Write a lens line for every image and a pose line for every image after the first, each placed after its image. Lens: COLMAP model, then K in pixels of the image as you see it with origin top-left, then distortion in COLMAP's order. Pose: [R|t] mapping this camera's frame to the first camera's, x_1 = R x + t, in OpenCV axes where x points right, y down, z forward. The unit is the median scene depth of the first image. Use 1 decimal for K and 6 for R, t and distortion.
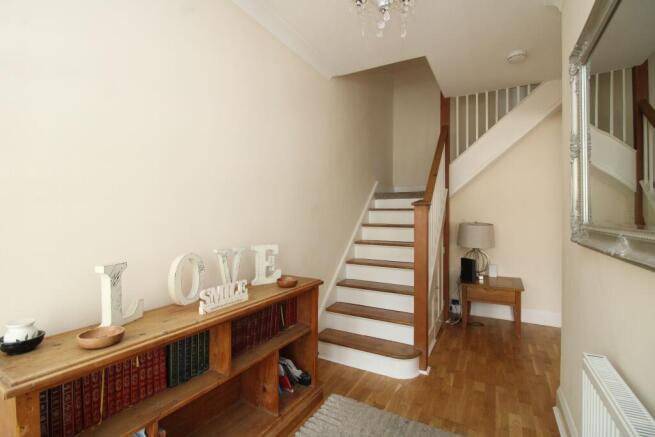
lens RADIAL K [[309.5, 0, 329.7], [0, 309.5, 216.1], [0, 0, 1]] dist [-0.000325, -0.012193]
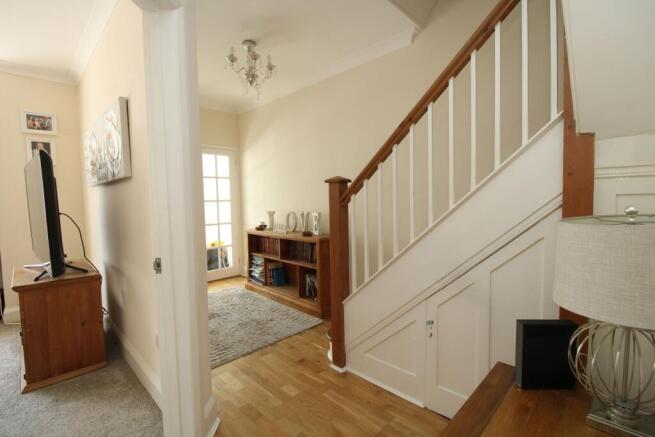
lens RADIAL K [[309.5, 0, 329.7], [0, 309.5, 216.1], [0, 0, 1]] dist [-0.000325, -0.012193]
pose [[-0.279651, 0.049959, -0.958801, 1.427605], [0.003581, 0.998693, 0.050993, 0.020689], [0.960095, 0.010827, -0.279465, 1.516341]]
